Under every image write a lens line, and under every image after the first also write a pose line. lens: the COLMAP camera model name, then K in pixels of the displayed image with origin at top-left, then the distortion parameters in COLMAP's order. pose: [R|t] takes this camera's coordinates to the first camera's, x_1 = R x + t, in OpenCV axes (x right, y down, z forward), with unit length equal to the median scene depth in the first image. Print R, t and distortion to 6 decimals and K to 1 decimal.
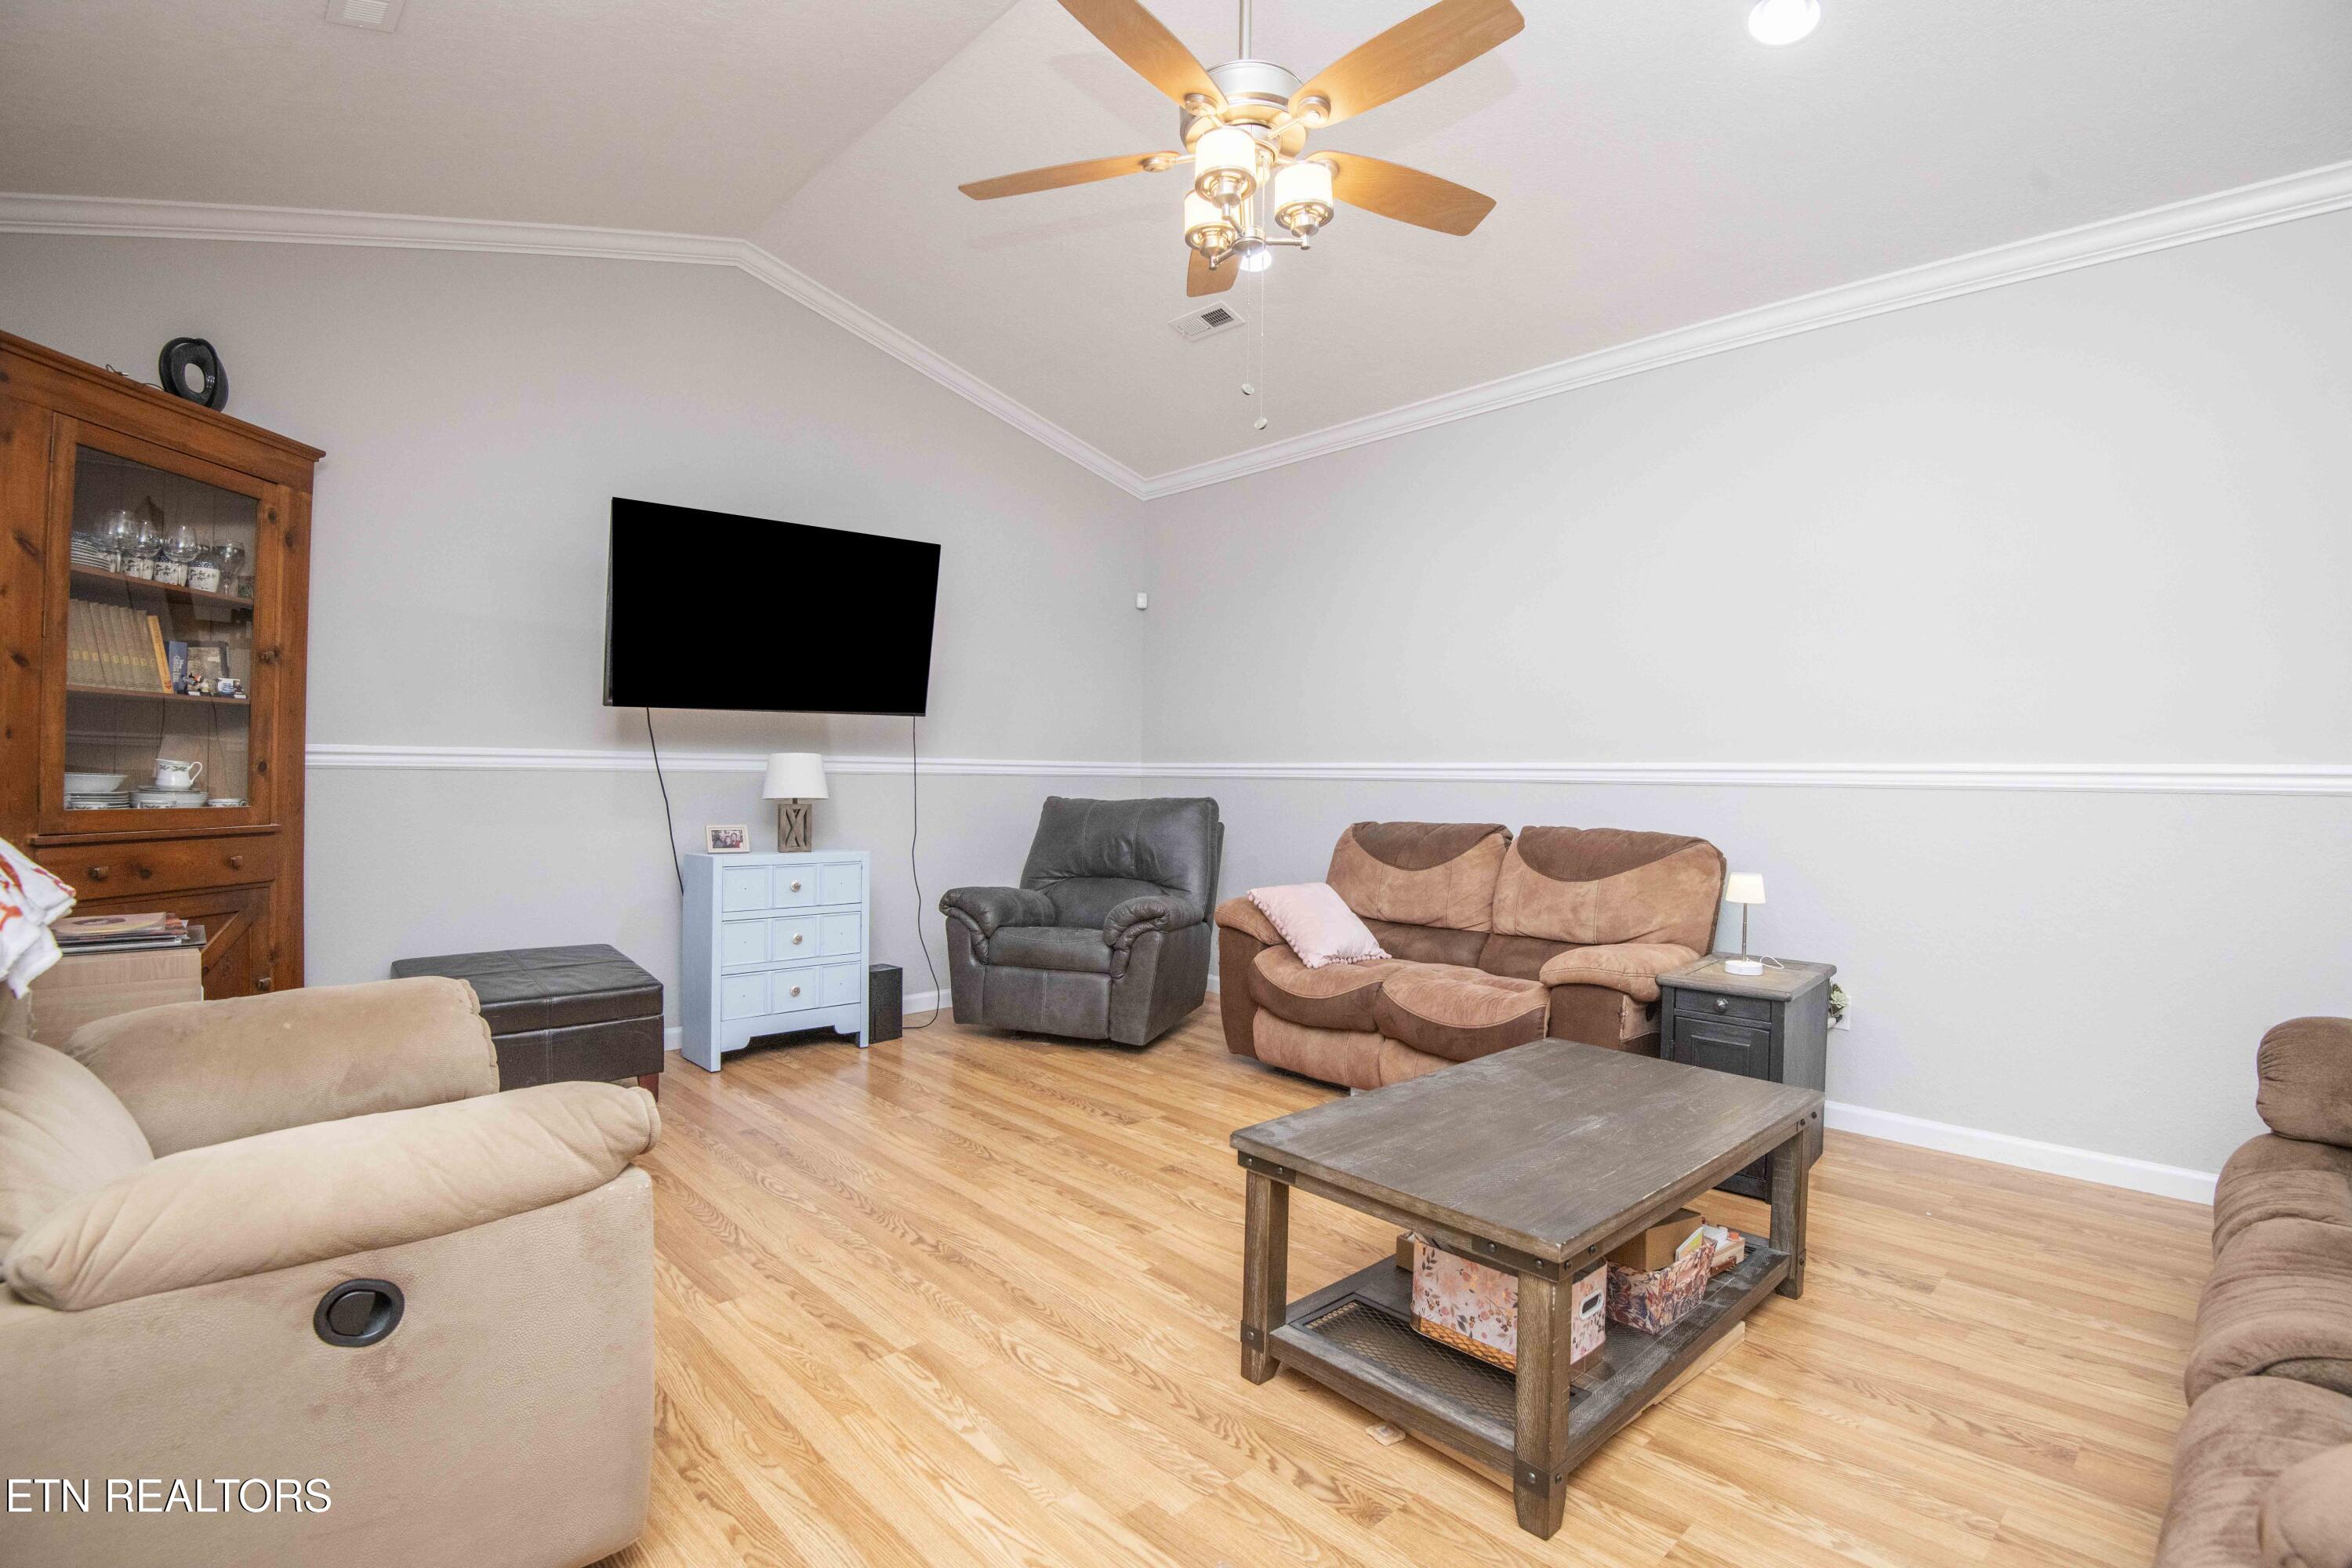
lens RADIAL K [[1087.3, 0, 1184.8], [0, 1087.3, 787.2], [0, 0, 1]] dist [-0.018803, -0.012911]
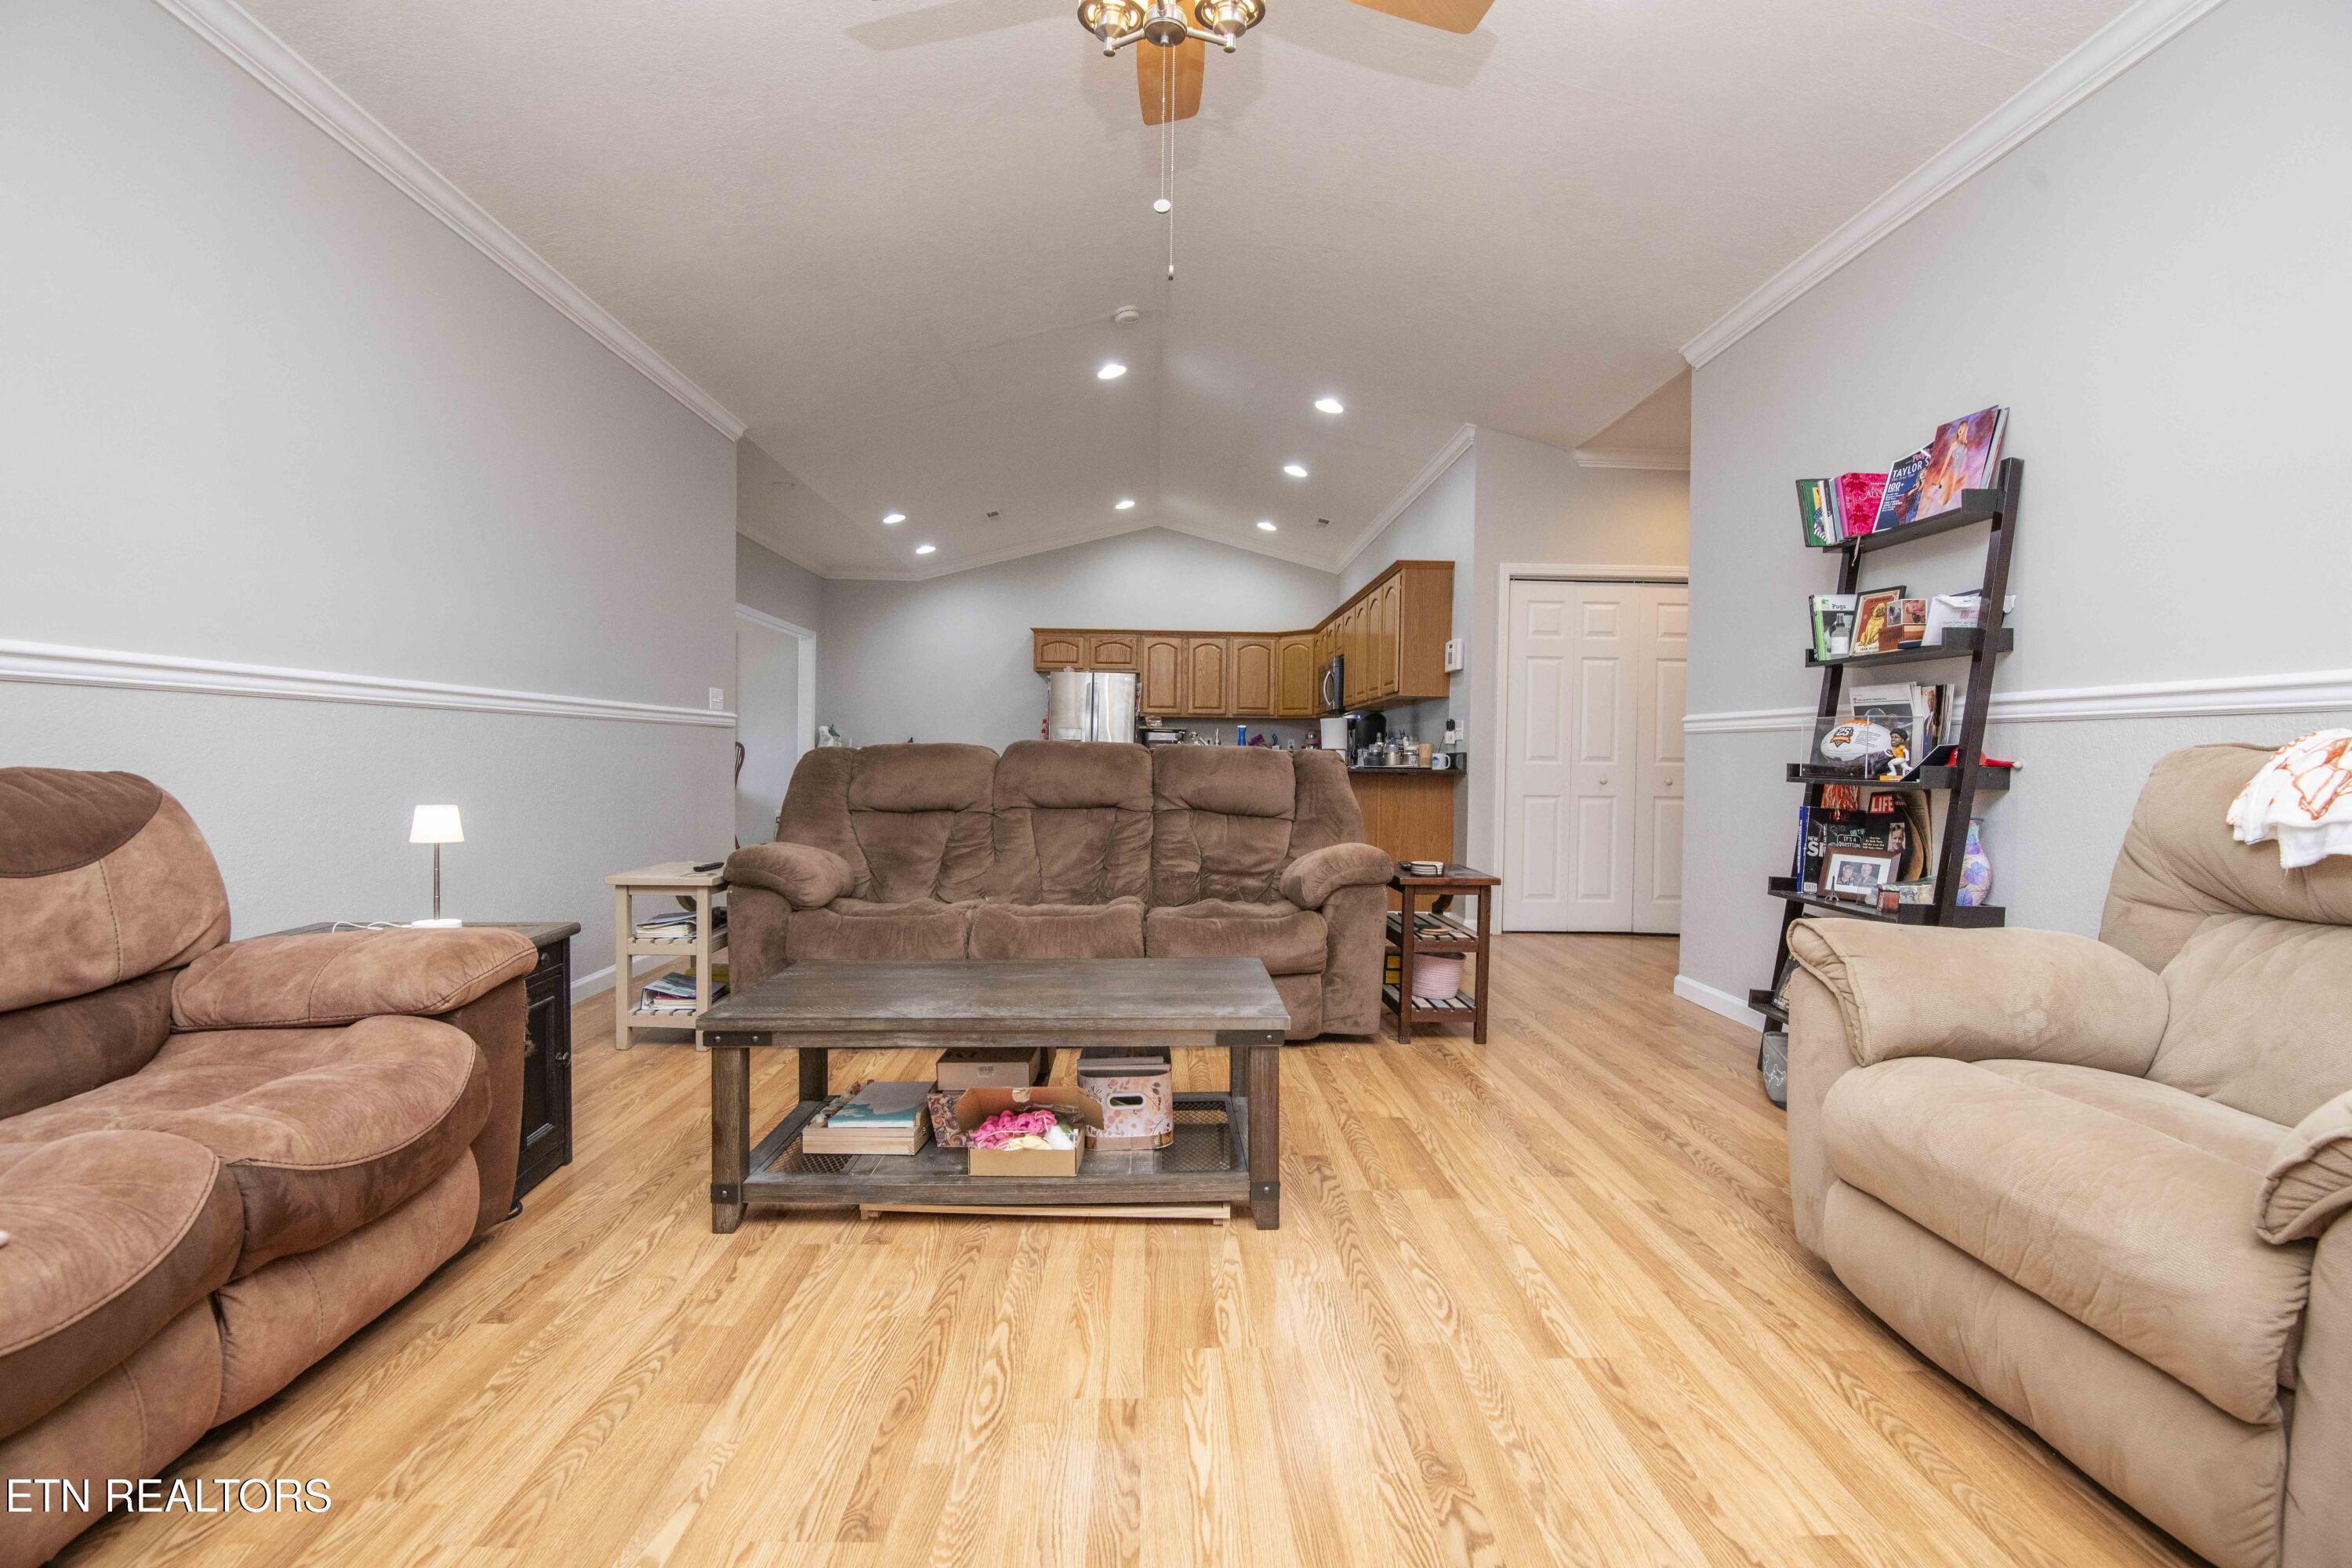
lens RADIAL K [[1087.3, 0, 1183.2], [0, 1087.3, 774.0], [0, 0, 1]] dist [-0.018803, -0.012911]
pose [[-0.741691, -0.033927, 0.669883, -0.362349], [-0.015834, 0.999327, 0.033081, 0.021678], [-0.670555, 0.013929, -0.741729, 1.122081]]
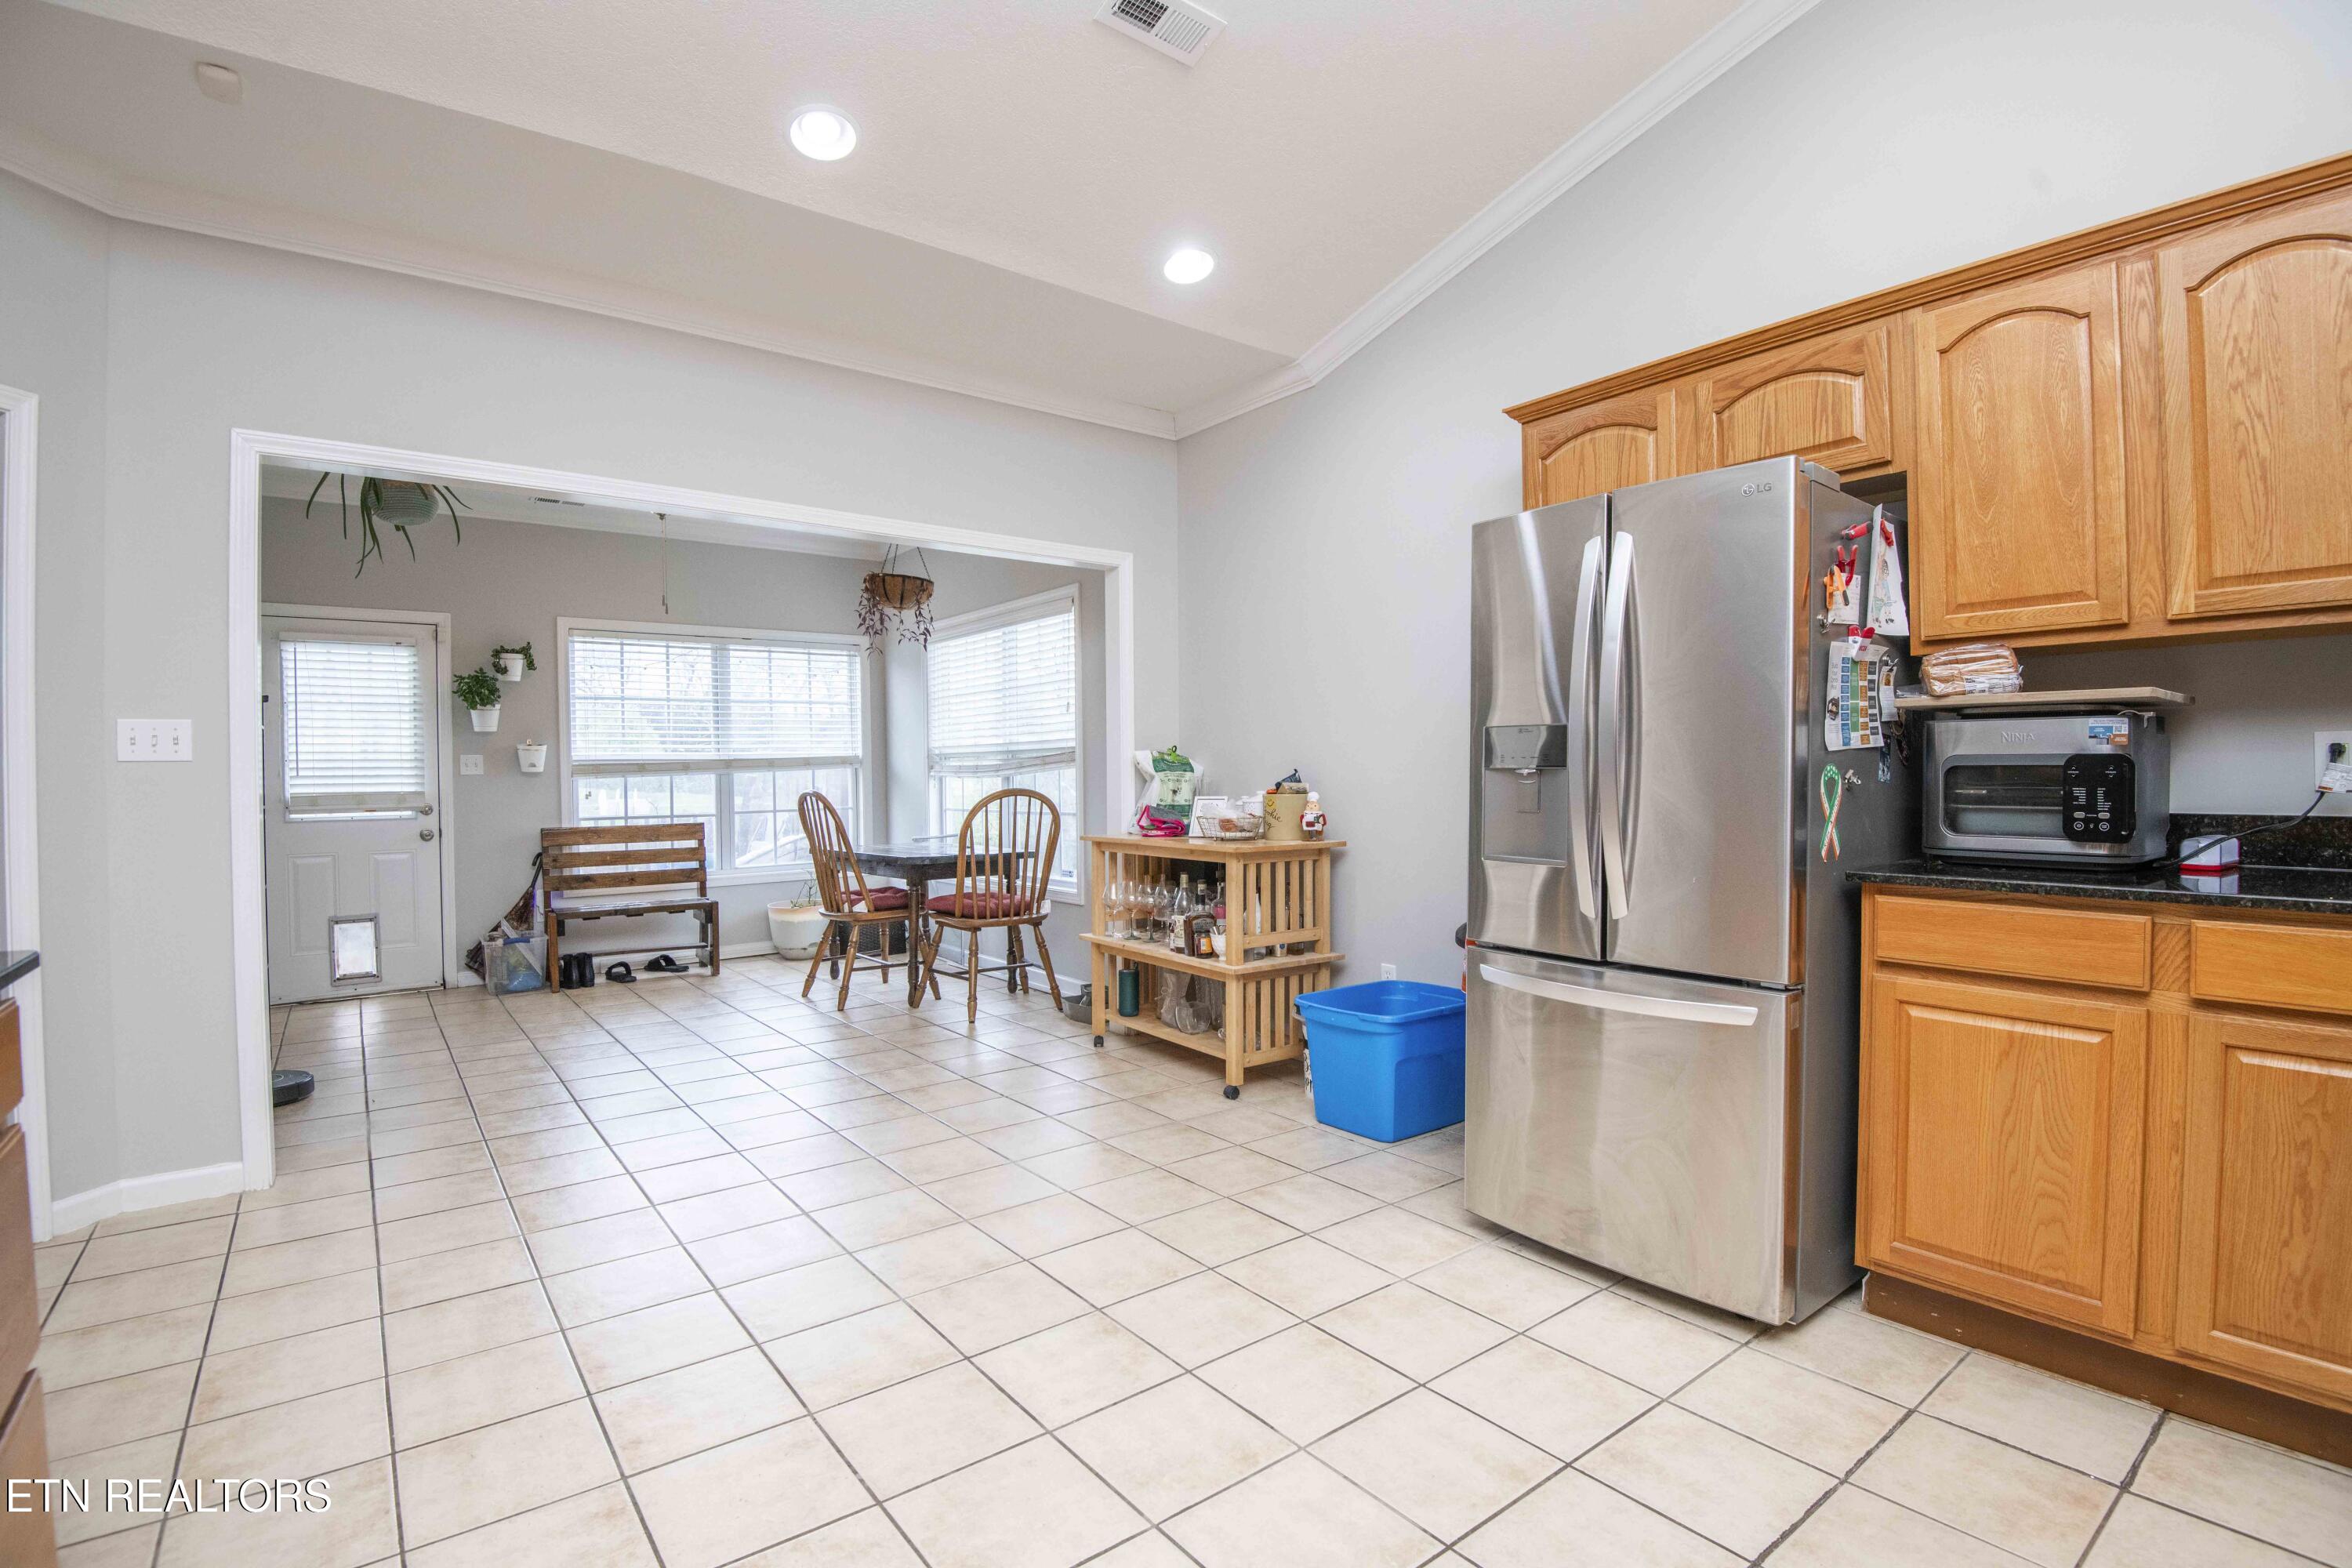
lens RADIAL K [[1087.3, 0, 1179.2], [0, 1087.3, 782.5], [0, 0, 1]] dist [-0.018803, -0.012911]
pose [[0.101501, -0.022246, 0.994587, 0.982039], [0.027272, 0.999436, 0.019571, 0.020717], [-0.994462, 0.025138, 0.102051, -0.605824]]
